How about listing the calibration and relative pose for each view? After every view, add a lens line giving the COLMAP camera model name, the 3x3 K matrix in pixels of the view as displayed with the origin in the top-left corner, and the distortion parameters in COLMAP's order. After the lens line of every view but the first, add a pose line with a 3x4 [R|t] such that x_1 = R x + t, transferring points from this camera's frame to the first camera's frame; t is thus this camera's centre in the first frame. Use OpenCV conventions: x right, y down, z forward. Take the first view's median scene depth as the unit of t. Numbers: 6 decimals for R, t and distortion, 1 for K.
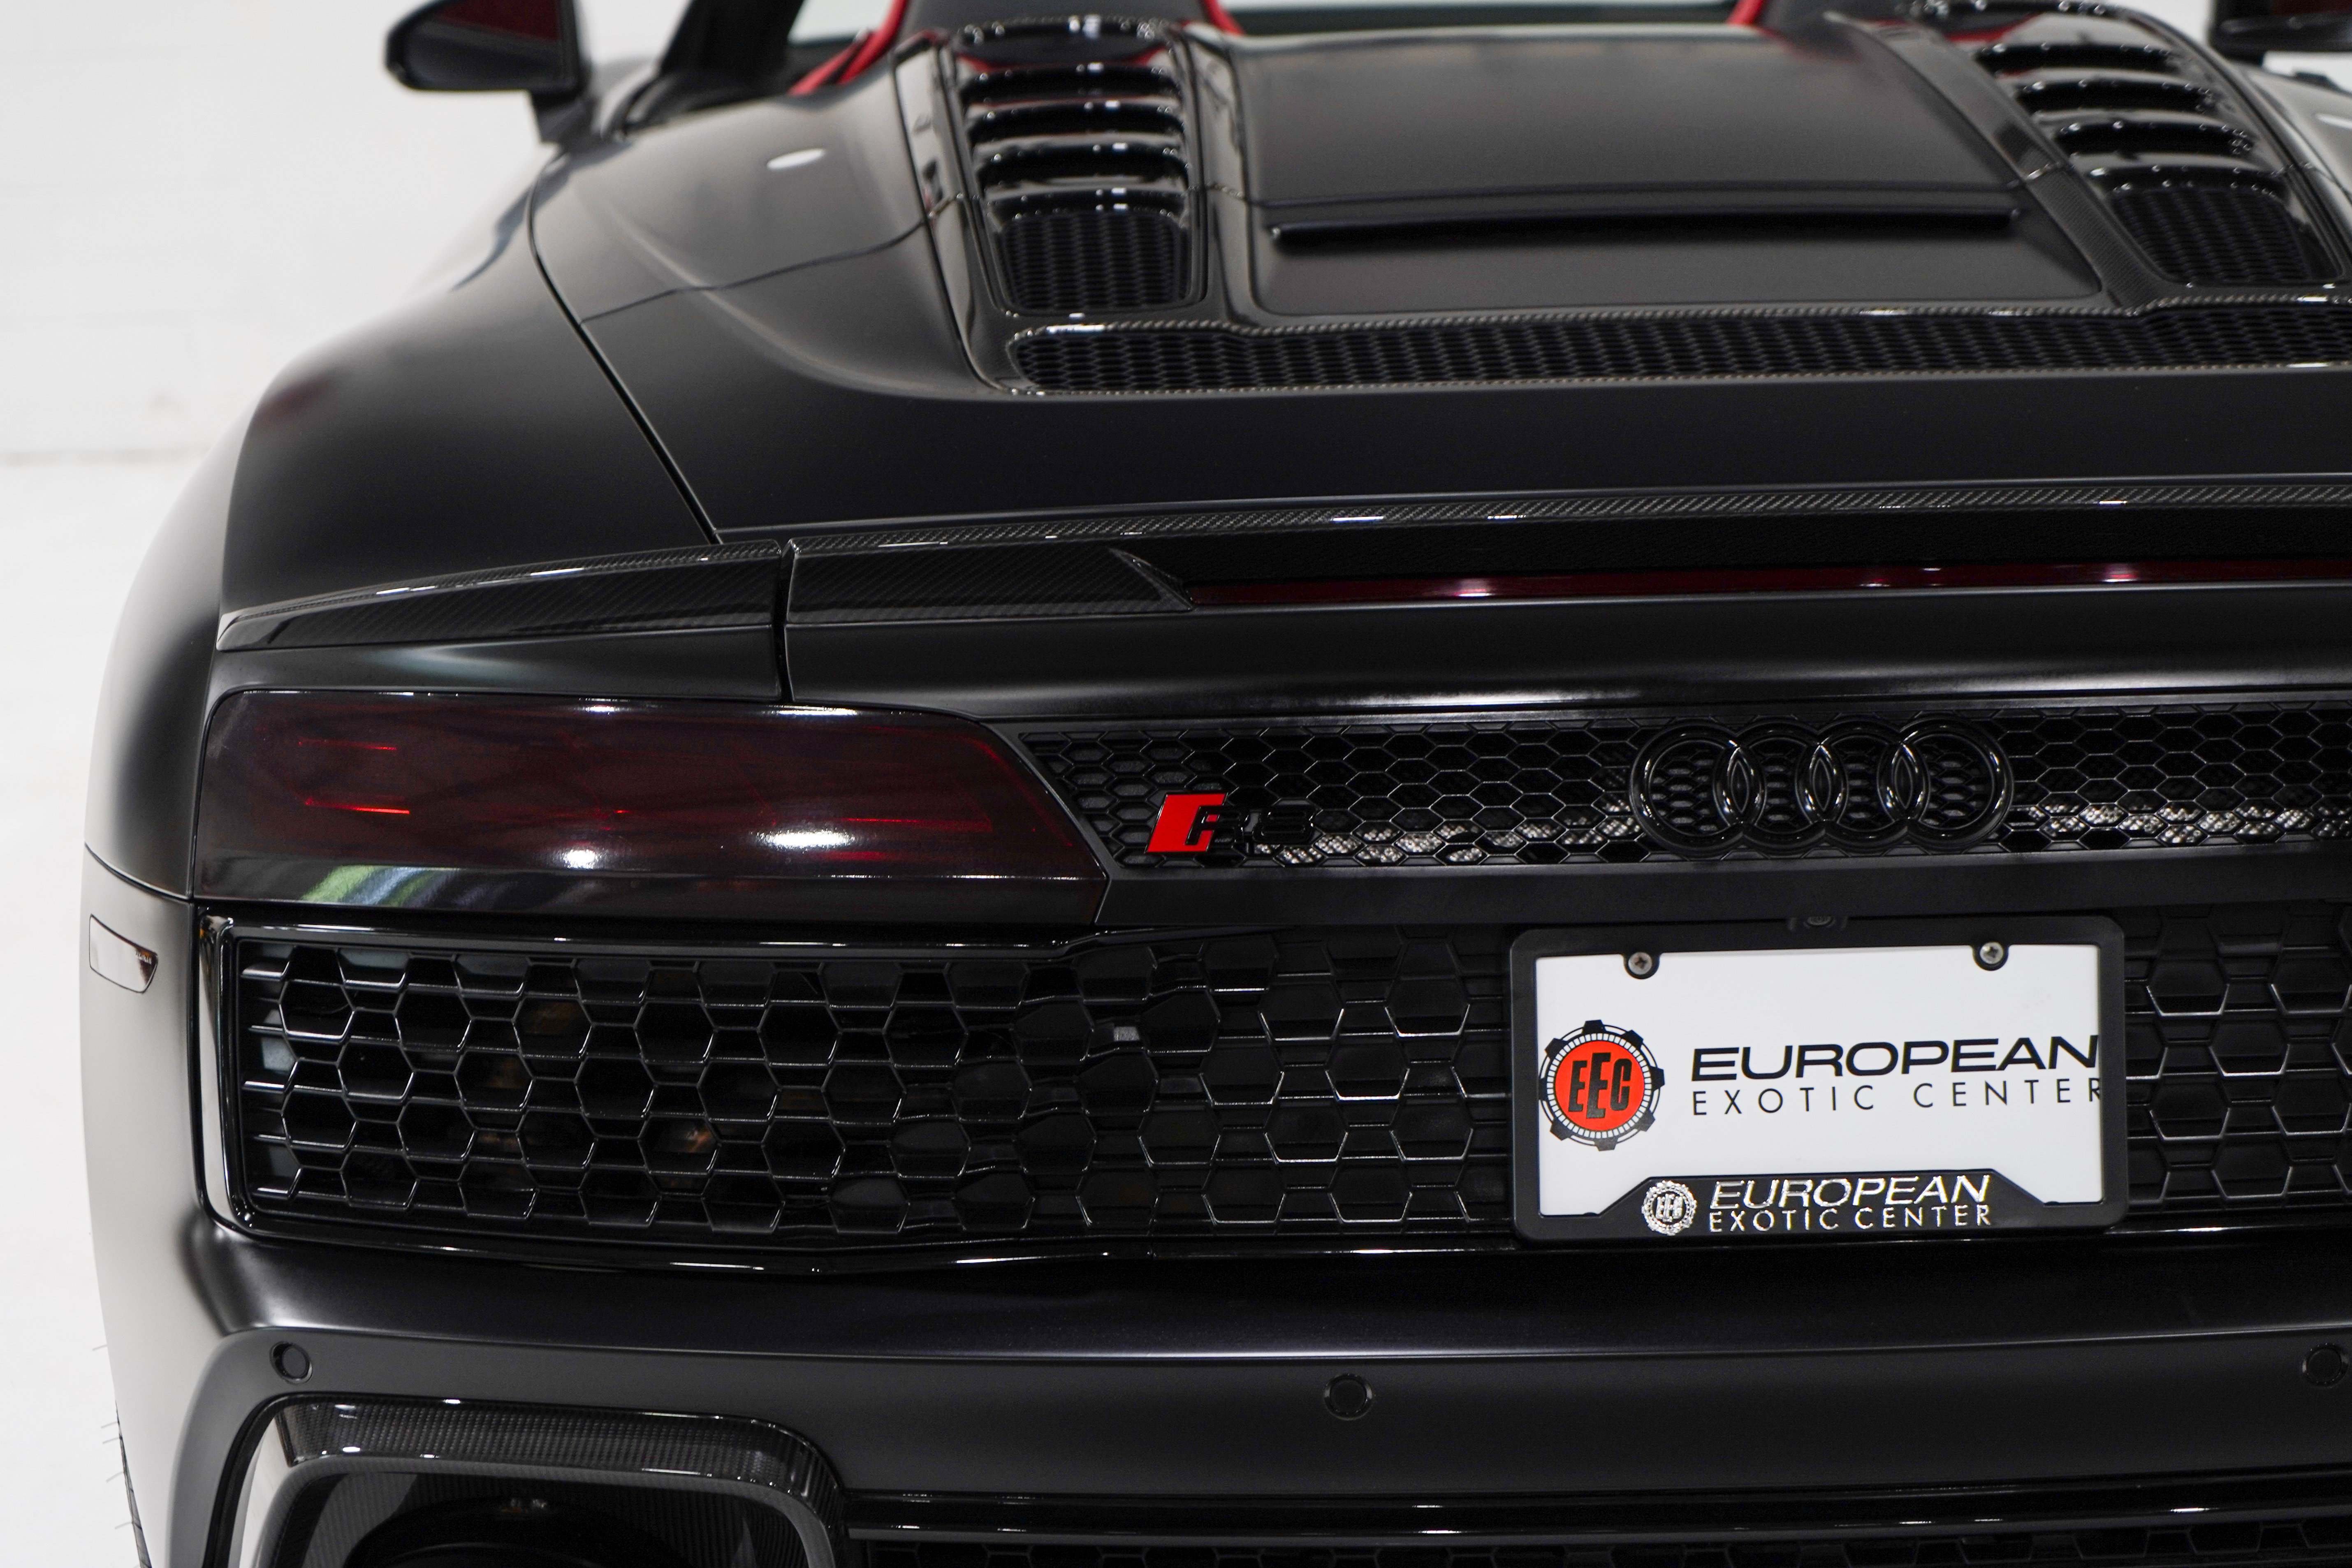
lens RADIAL K [[5066.2, 0, 1175.5], [0, 5066.2, 786.8], [0, 0, 1]] dist [-0.006825, 0.000000]
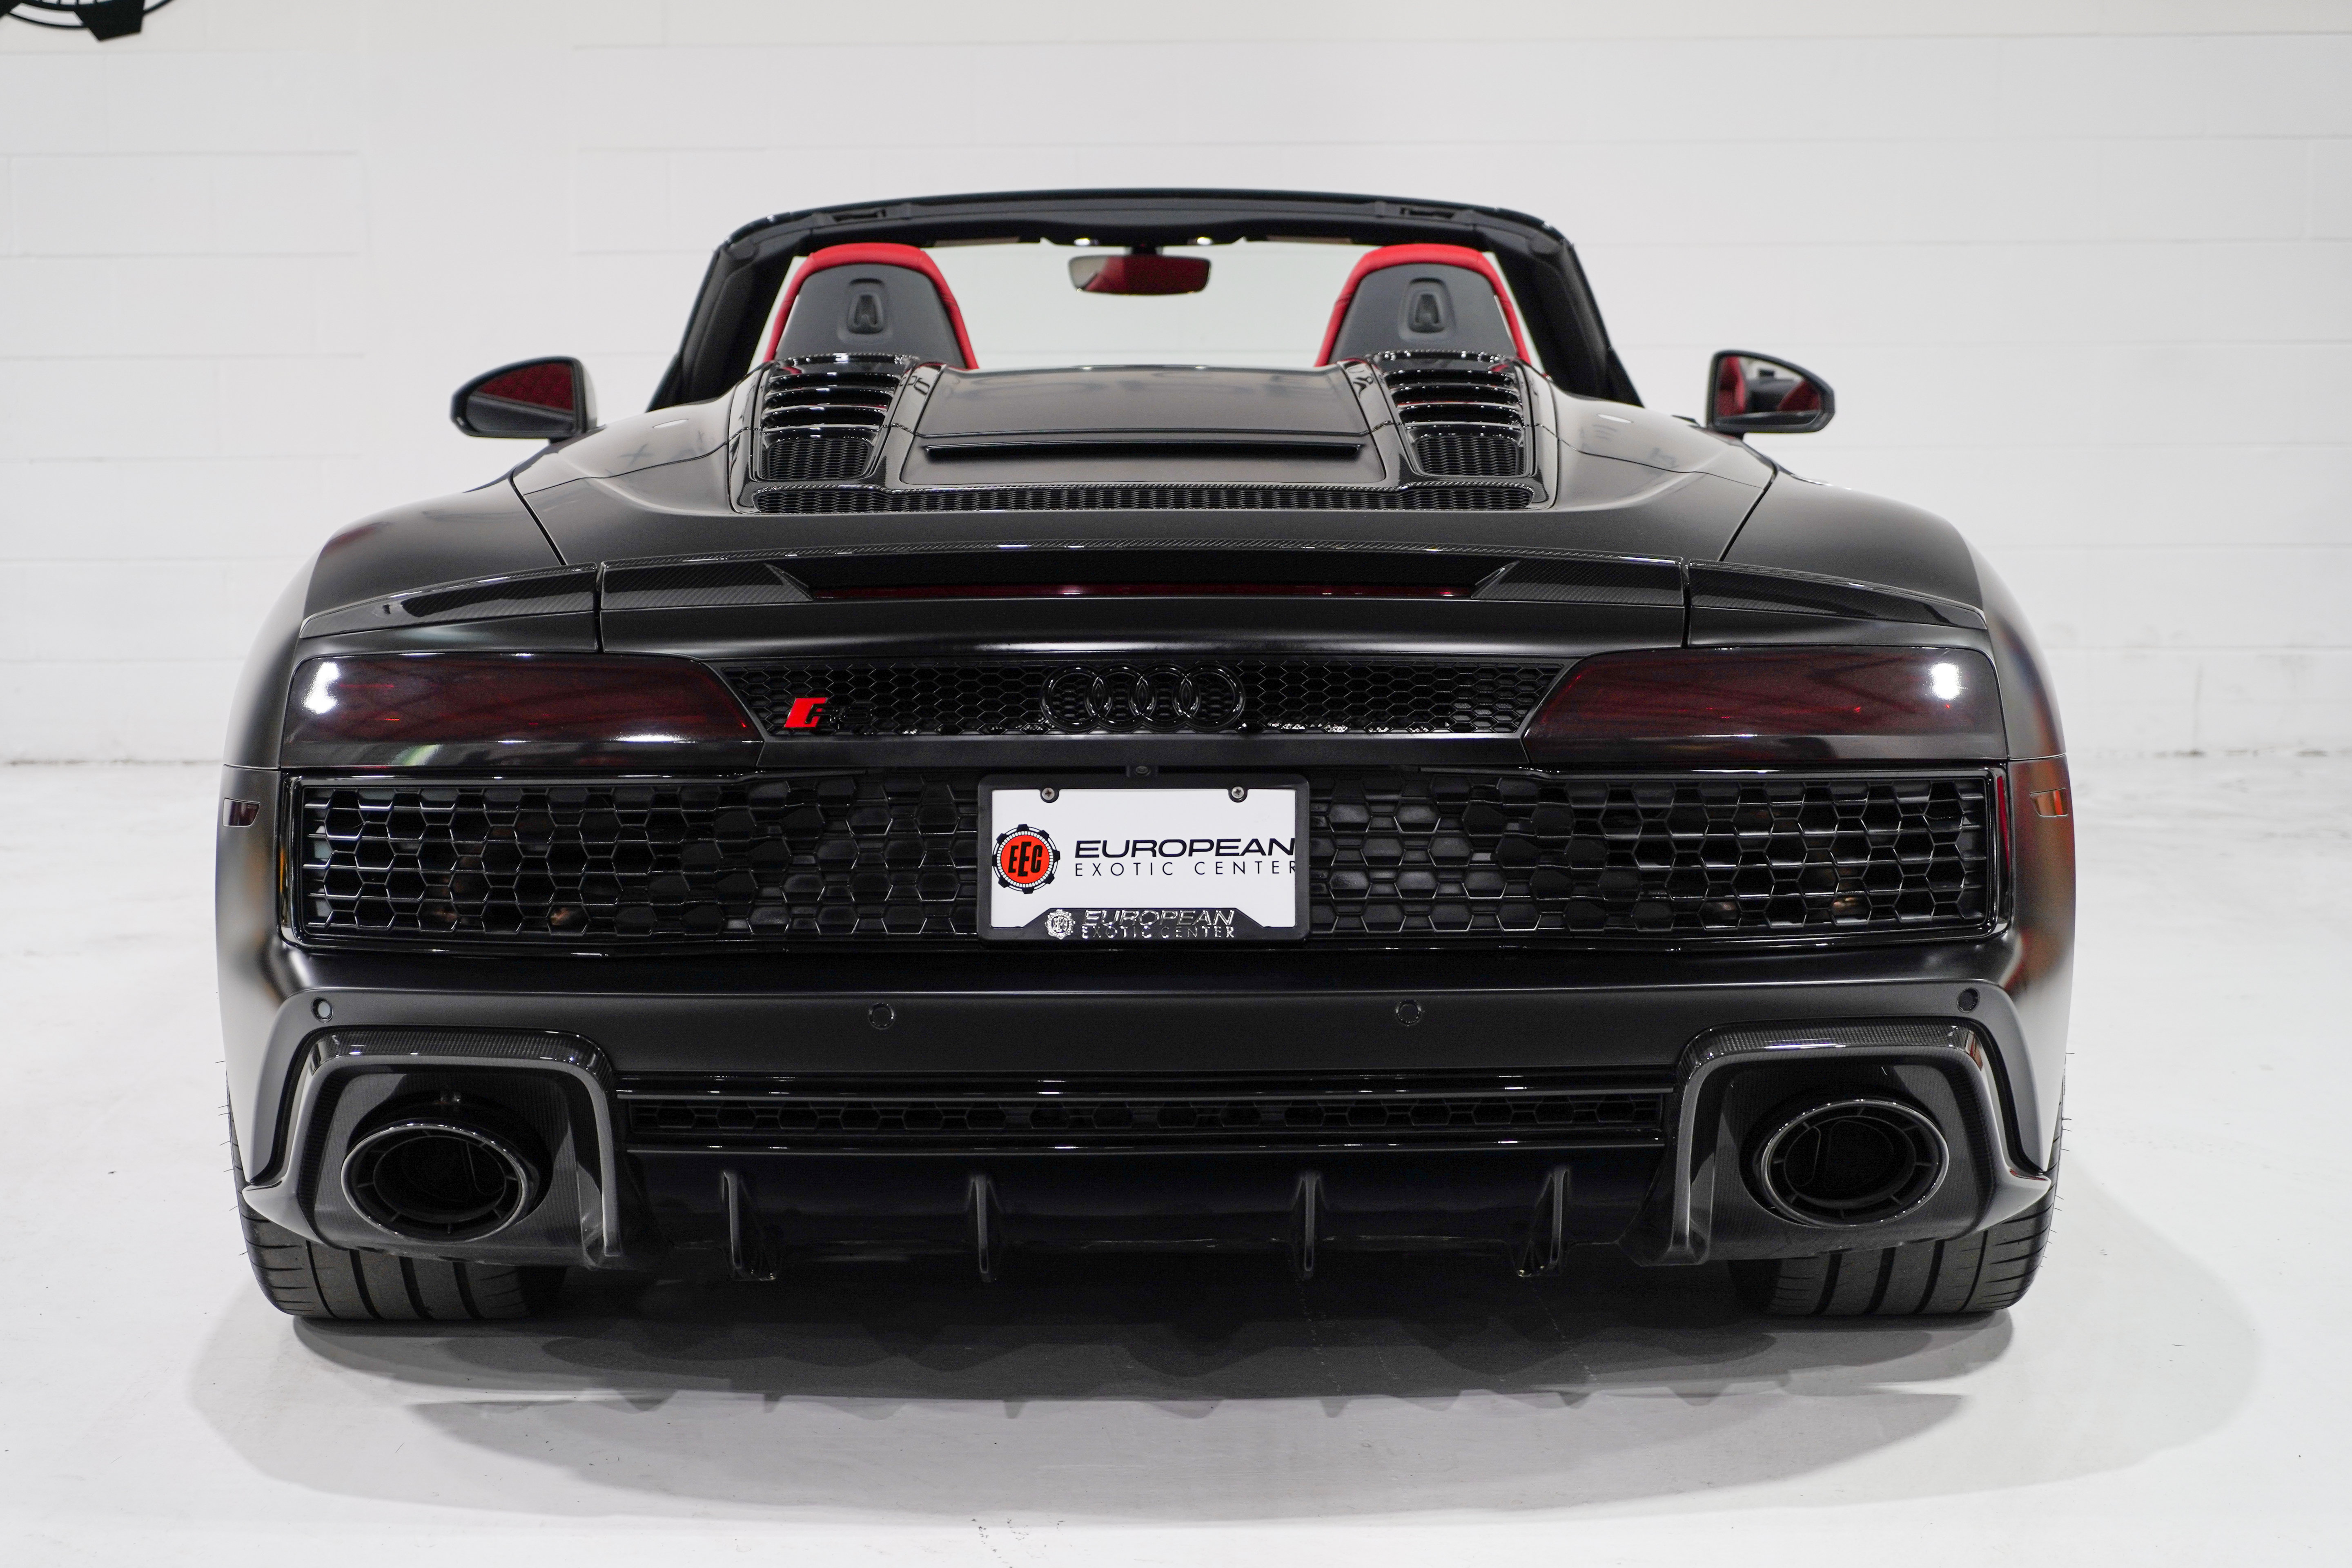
lens RADIAL K [[5066.5, 0, 1136.8], [0, 5066.5, 787.1], [0, 0, 1]] dist [-0.006825, 0.000000]
pose [[0.999056, 0.017424, -0.039783, 0.197788], [-0.021819, 0.993372, -0.112850, 0.241281], [0.037553, 0.113611, 0.992815, -0.846612]]
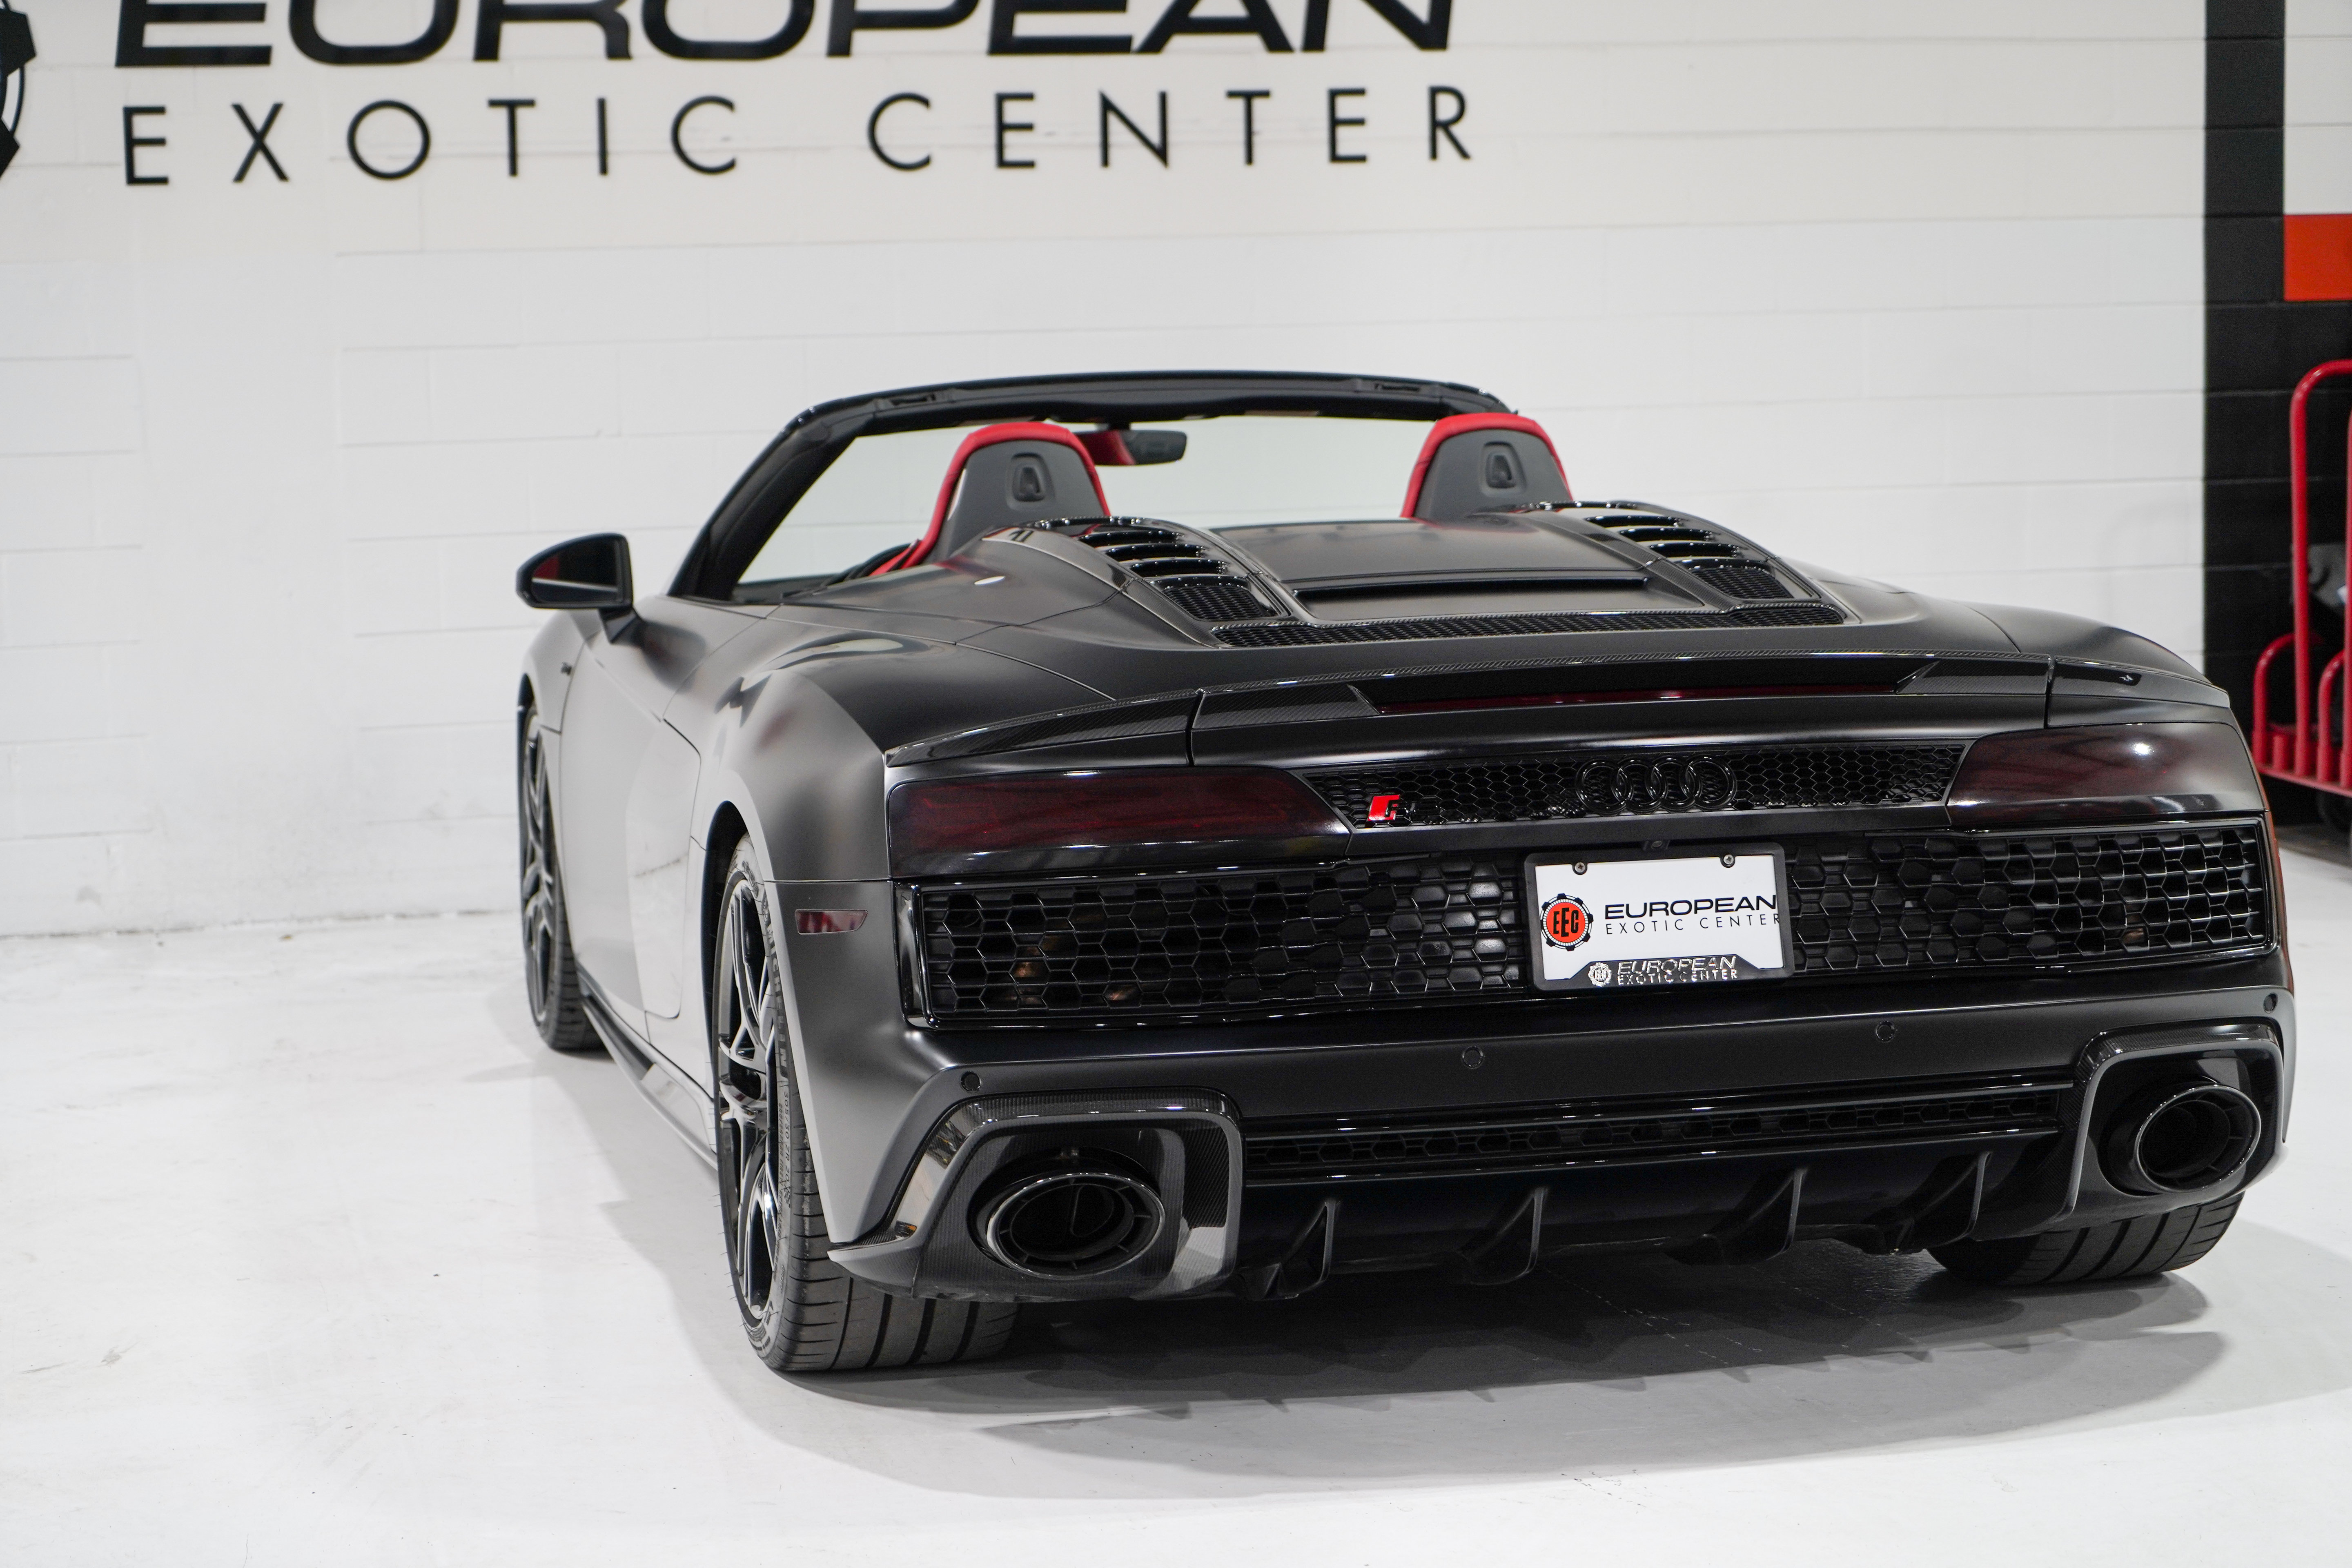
lens RADIAL K [[5066.5, 0, 1162.6], [0, 5066.5, 789.0], [0, 0, 1]] dist [-0.006825, 0.000000]
pose [[0.978689, -0.023207, 0.204031, -0.544989], [0.053592, 0.988025, -0.144685, 0.314505], [-0.198230, 0.152536, 0.968214, -1.138546]]
